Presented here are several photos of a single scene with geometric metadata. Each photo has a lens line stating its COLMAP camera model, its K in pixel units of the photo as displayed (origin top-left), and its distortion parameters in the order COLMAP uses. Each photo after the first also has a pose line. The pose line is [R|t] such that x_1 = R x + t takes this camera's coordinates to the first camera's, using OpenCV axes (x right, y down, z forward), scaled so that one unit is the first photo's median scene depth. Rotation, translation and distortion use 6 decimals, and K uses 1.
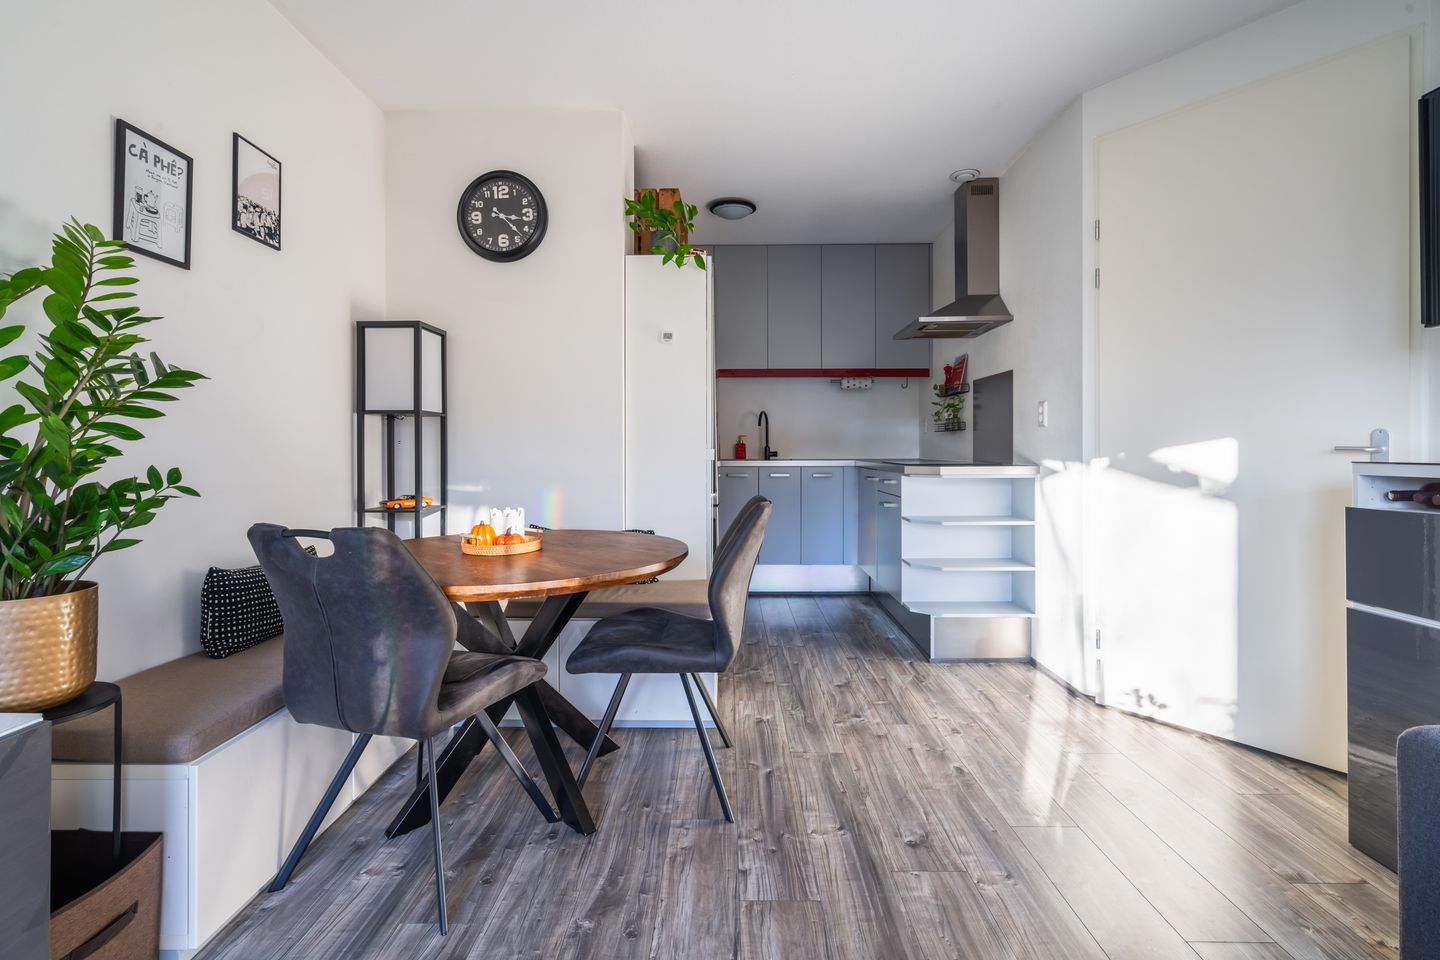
lens RADIAL K [[680.2, 0, 713.8], [0, 680.2, 450.7], [0, 0, 1]] dist [-0.001578, 0.000063]
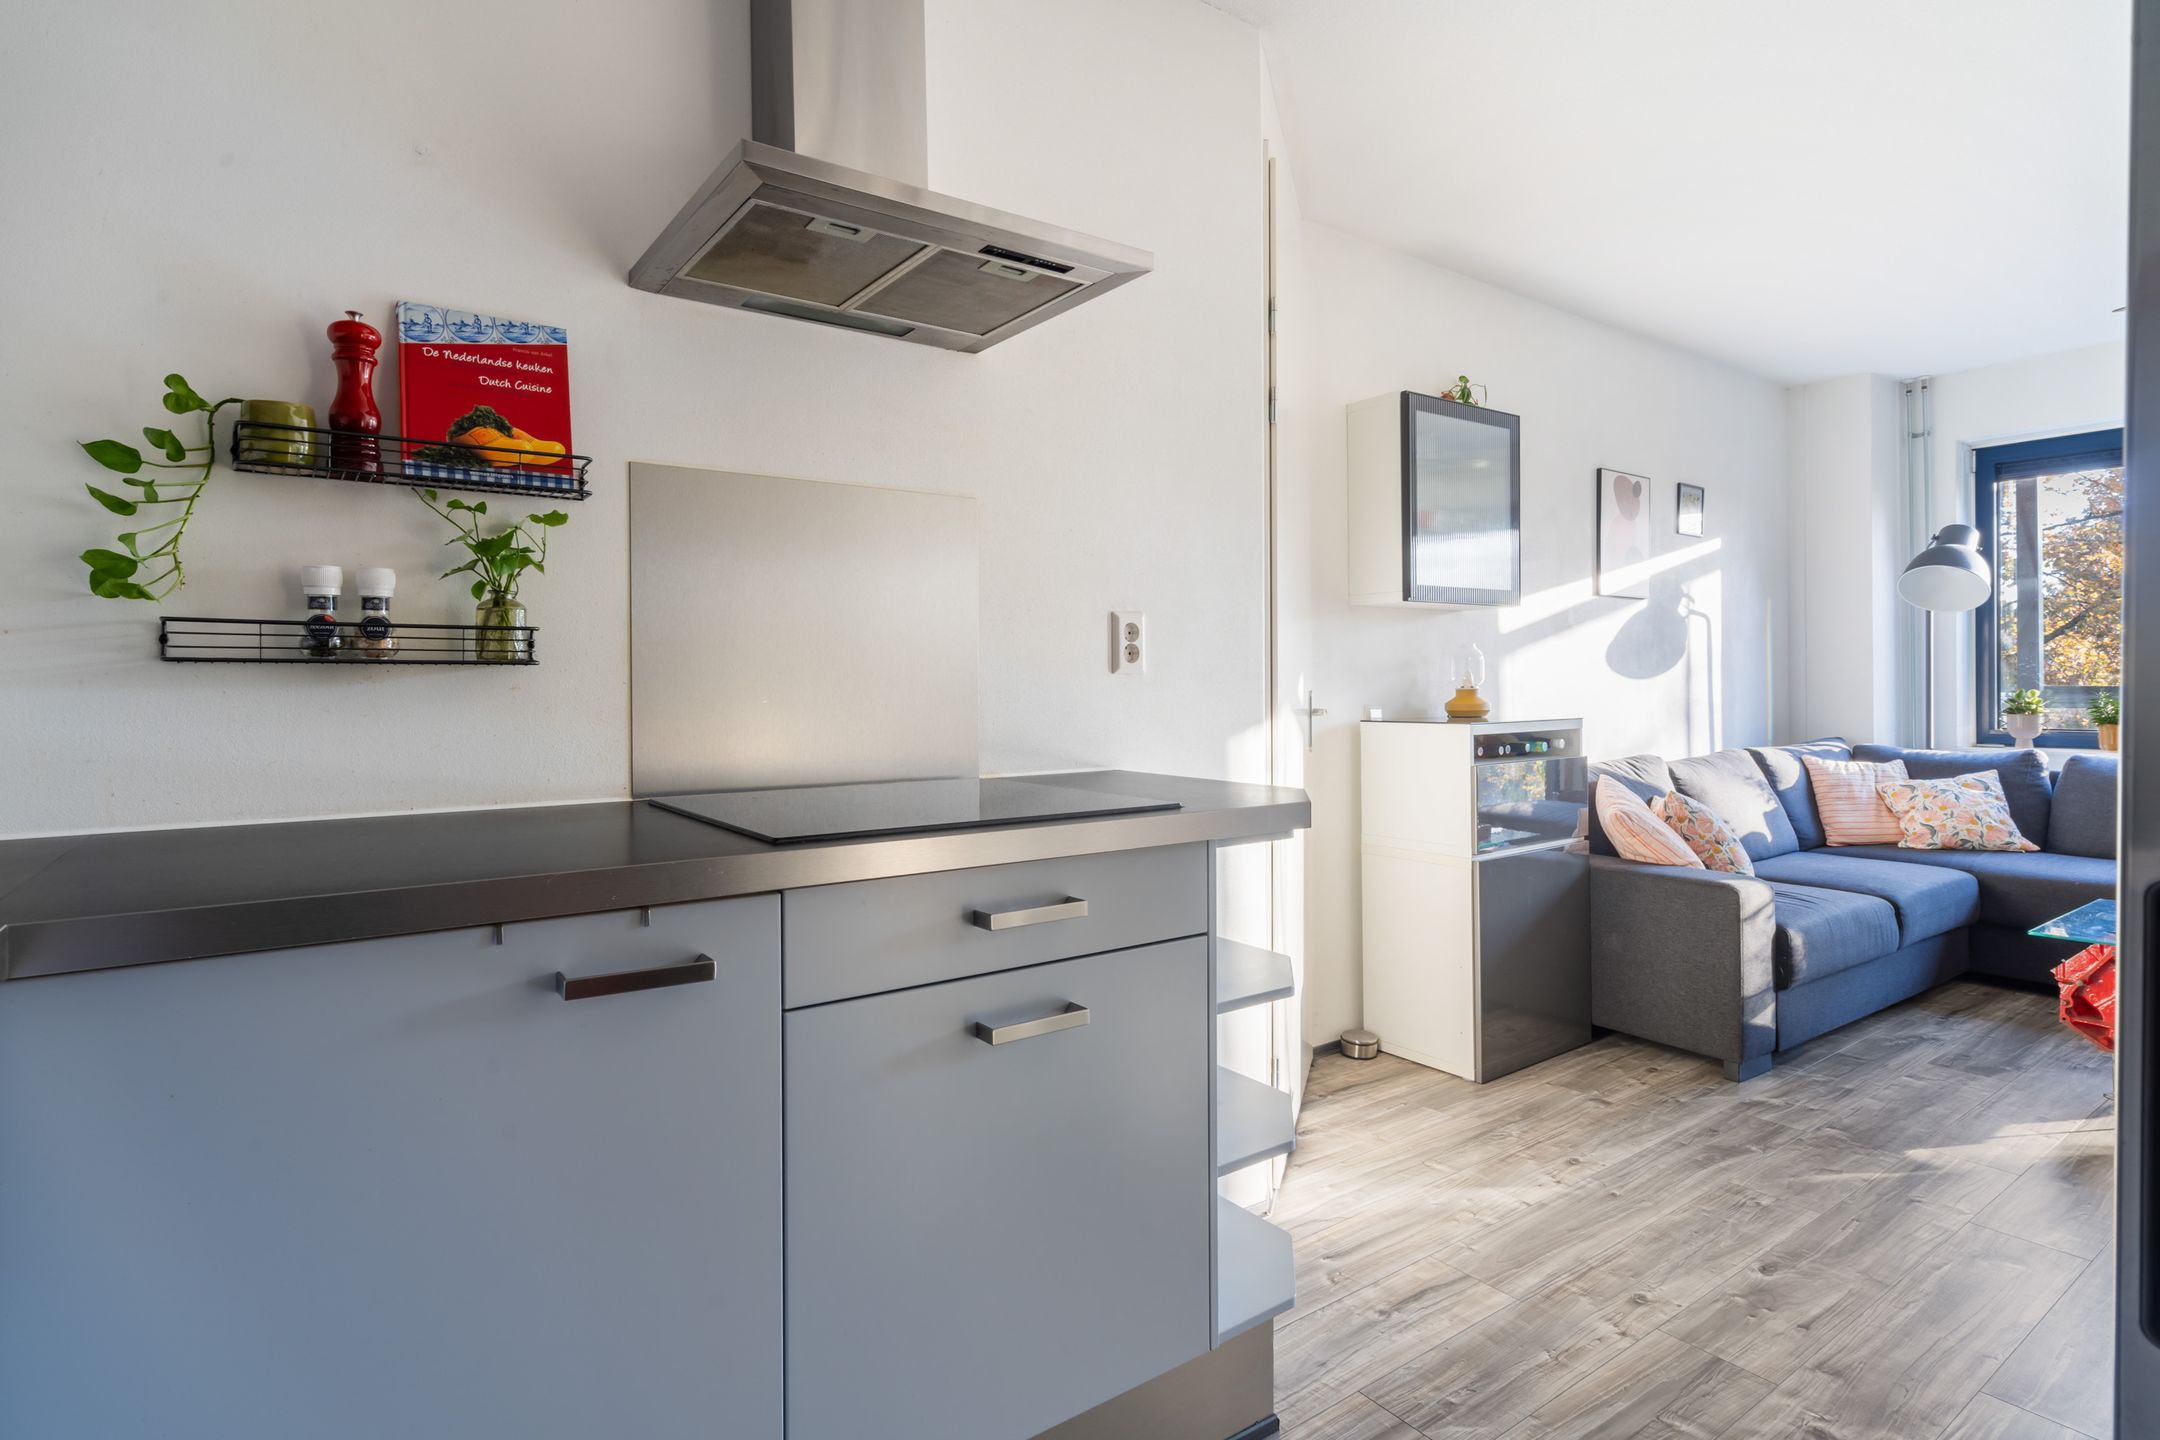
lens RADIAL K [[1092.6, 0, 1080.6], [0, 1092.6, 685.9], [0, 0, 1]] dist [0.000992, 0.000480]
pose [[-0.602177, 0.008456, 0.798318, -0.026151], [0.010970, 0.999937, -0.002316, -0.023916], [-0.798287, 0.007363, -0.602232, 1.558494]]
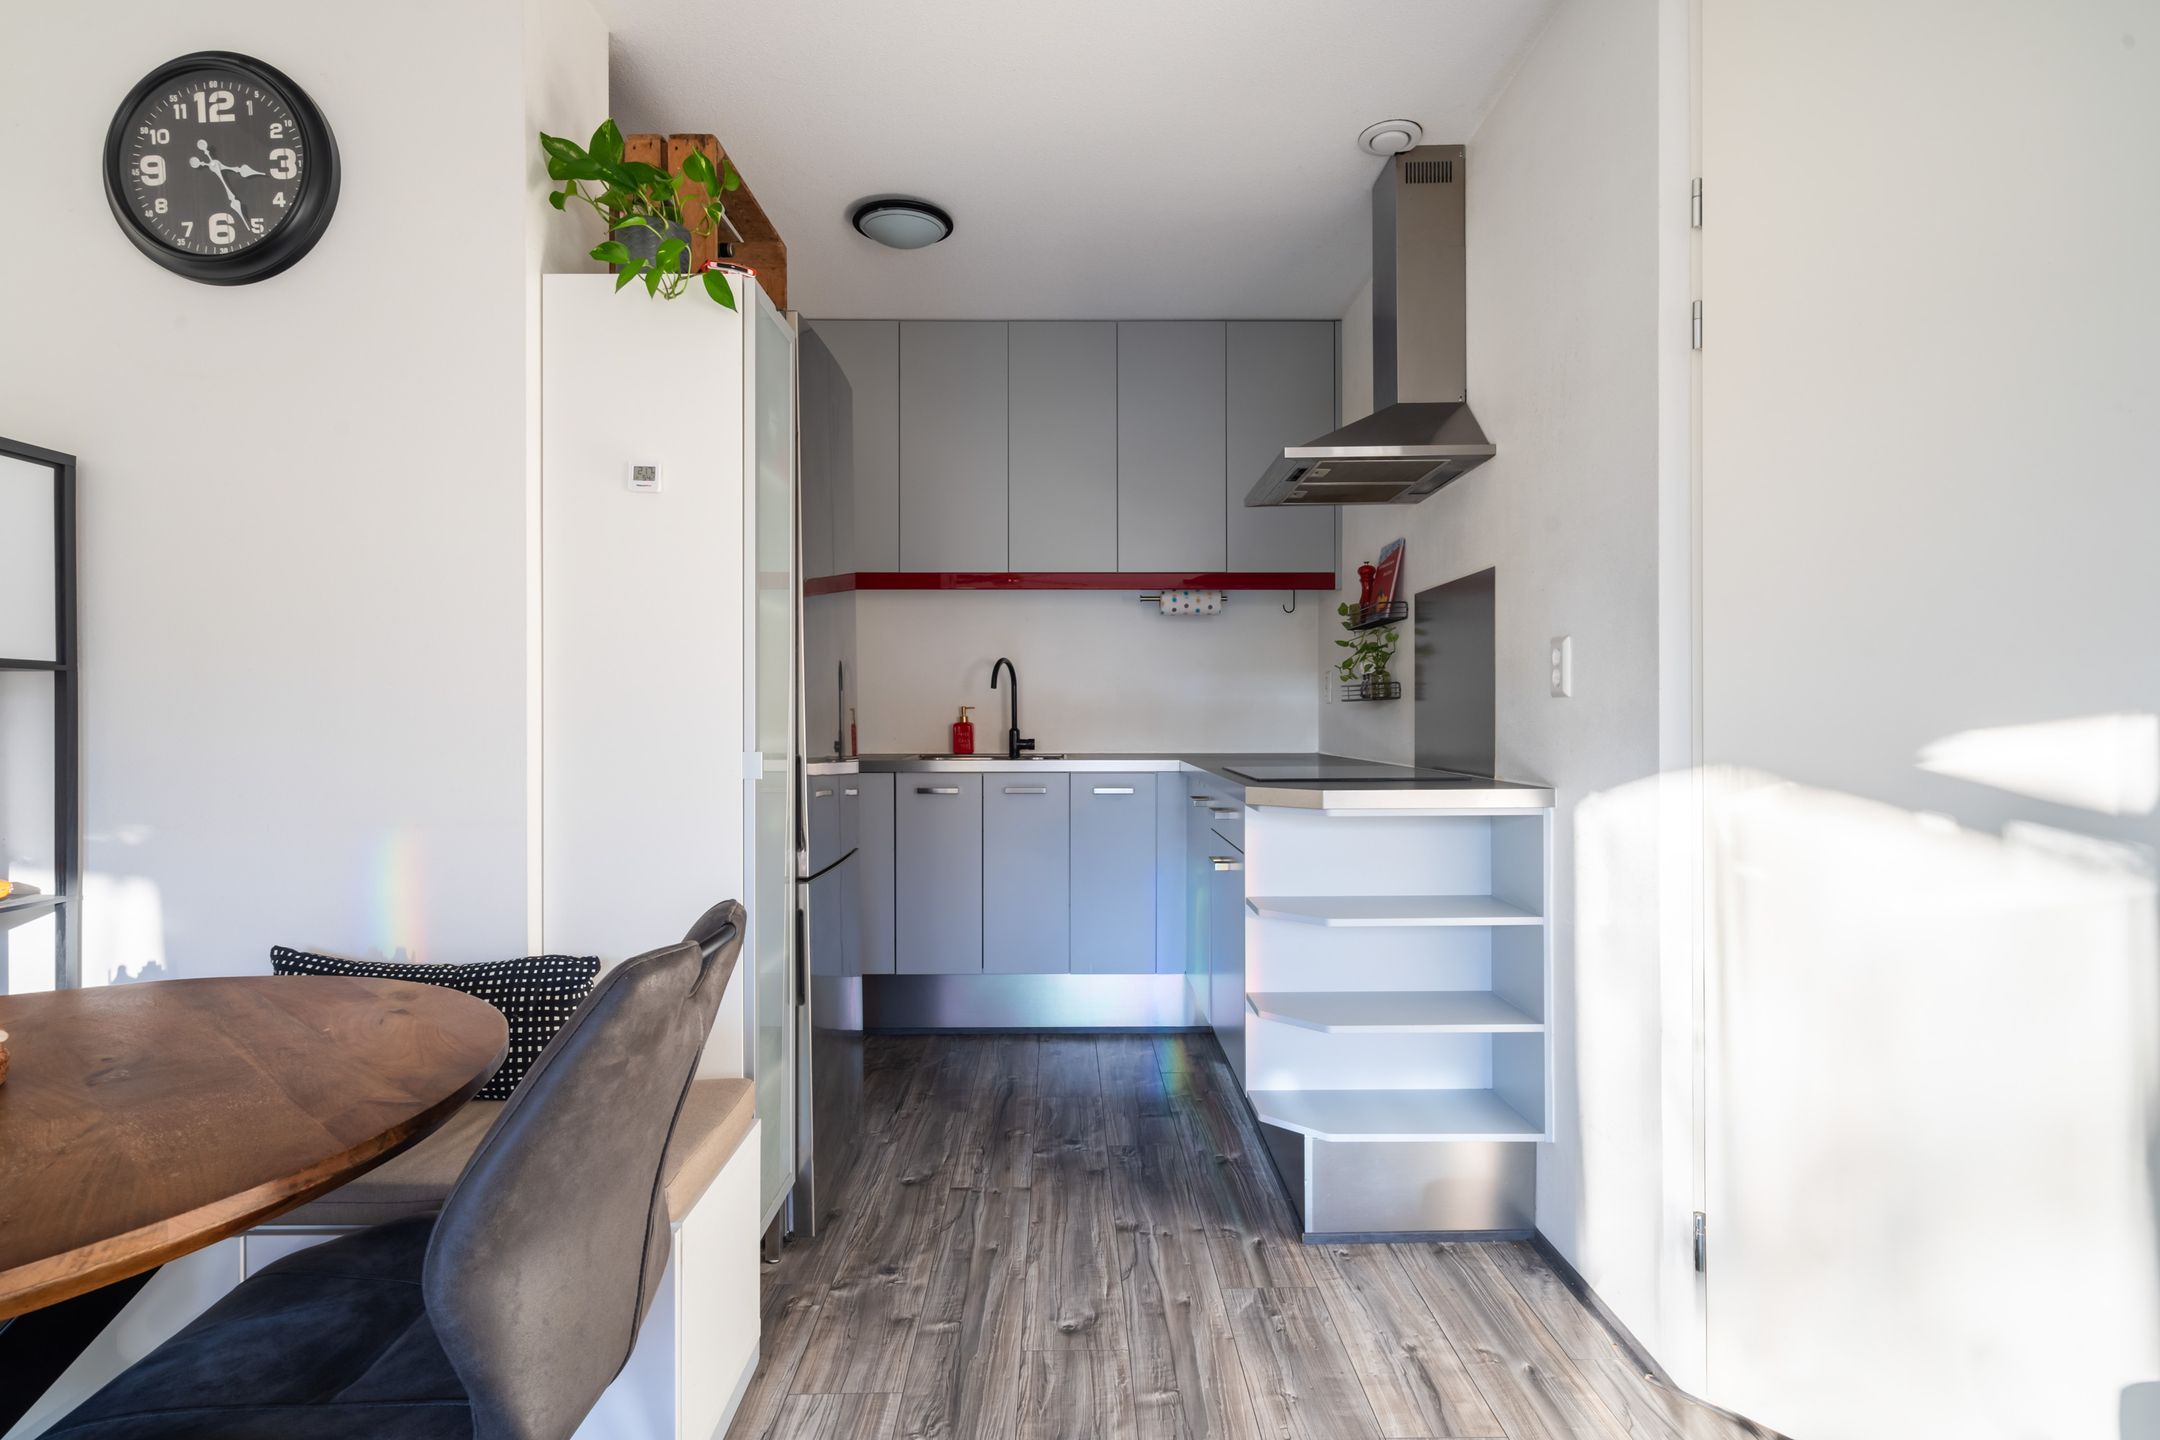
lens RADIAL K [[1090.6, 0, 1070.7], [0, 1090.6, 716.8], [0, 0, 1]] dist [0.001083, 0.001091]
pose [[0.999627, 0.000545, 0.027311, 0.173342], [-0.000452, 0.999994, -0.003431, -0.022105], [-0.027313, 0.003417, 0.999621, 0.356370]]
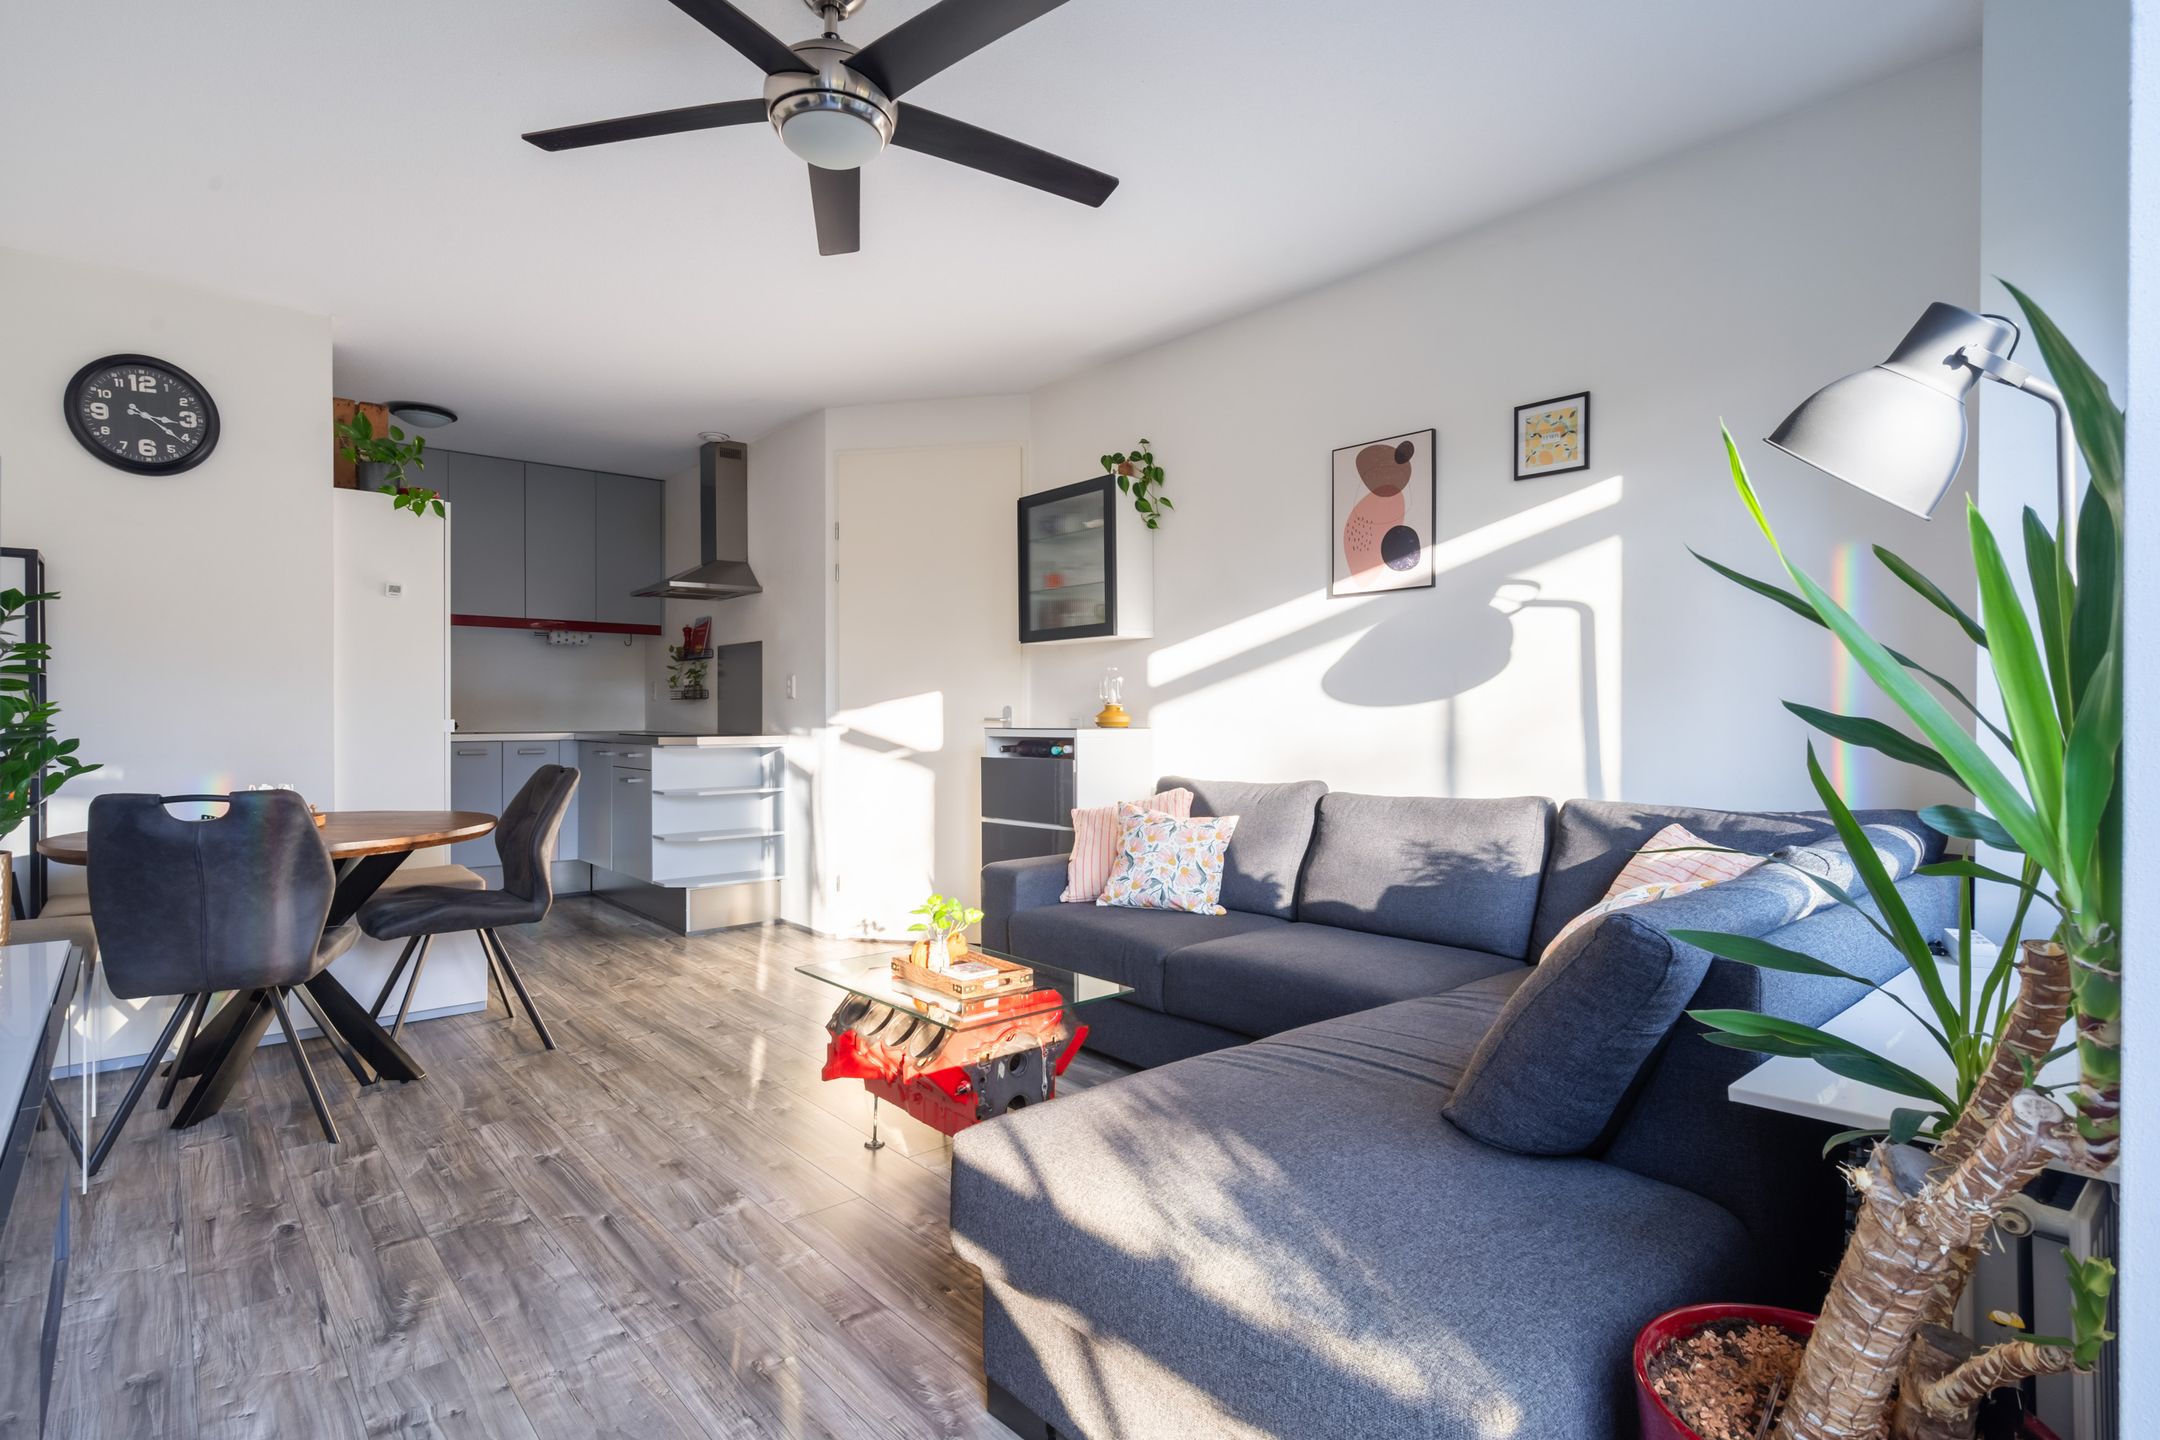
lens RADIAL K [[1090.6, 0, 1070.7], [0, 1090.6, 716.8], [0, 0, 1]] dist [0.001083, 0.001091]
pose [[0.744387, 0.000103, 0.667749, -0.364109], [0.002704, 0.999991, -0.003169, 0.000525], [-0.667743, 0.004164, 0.744380, -0.620679]]
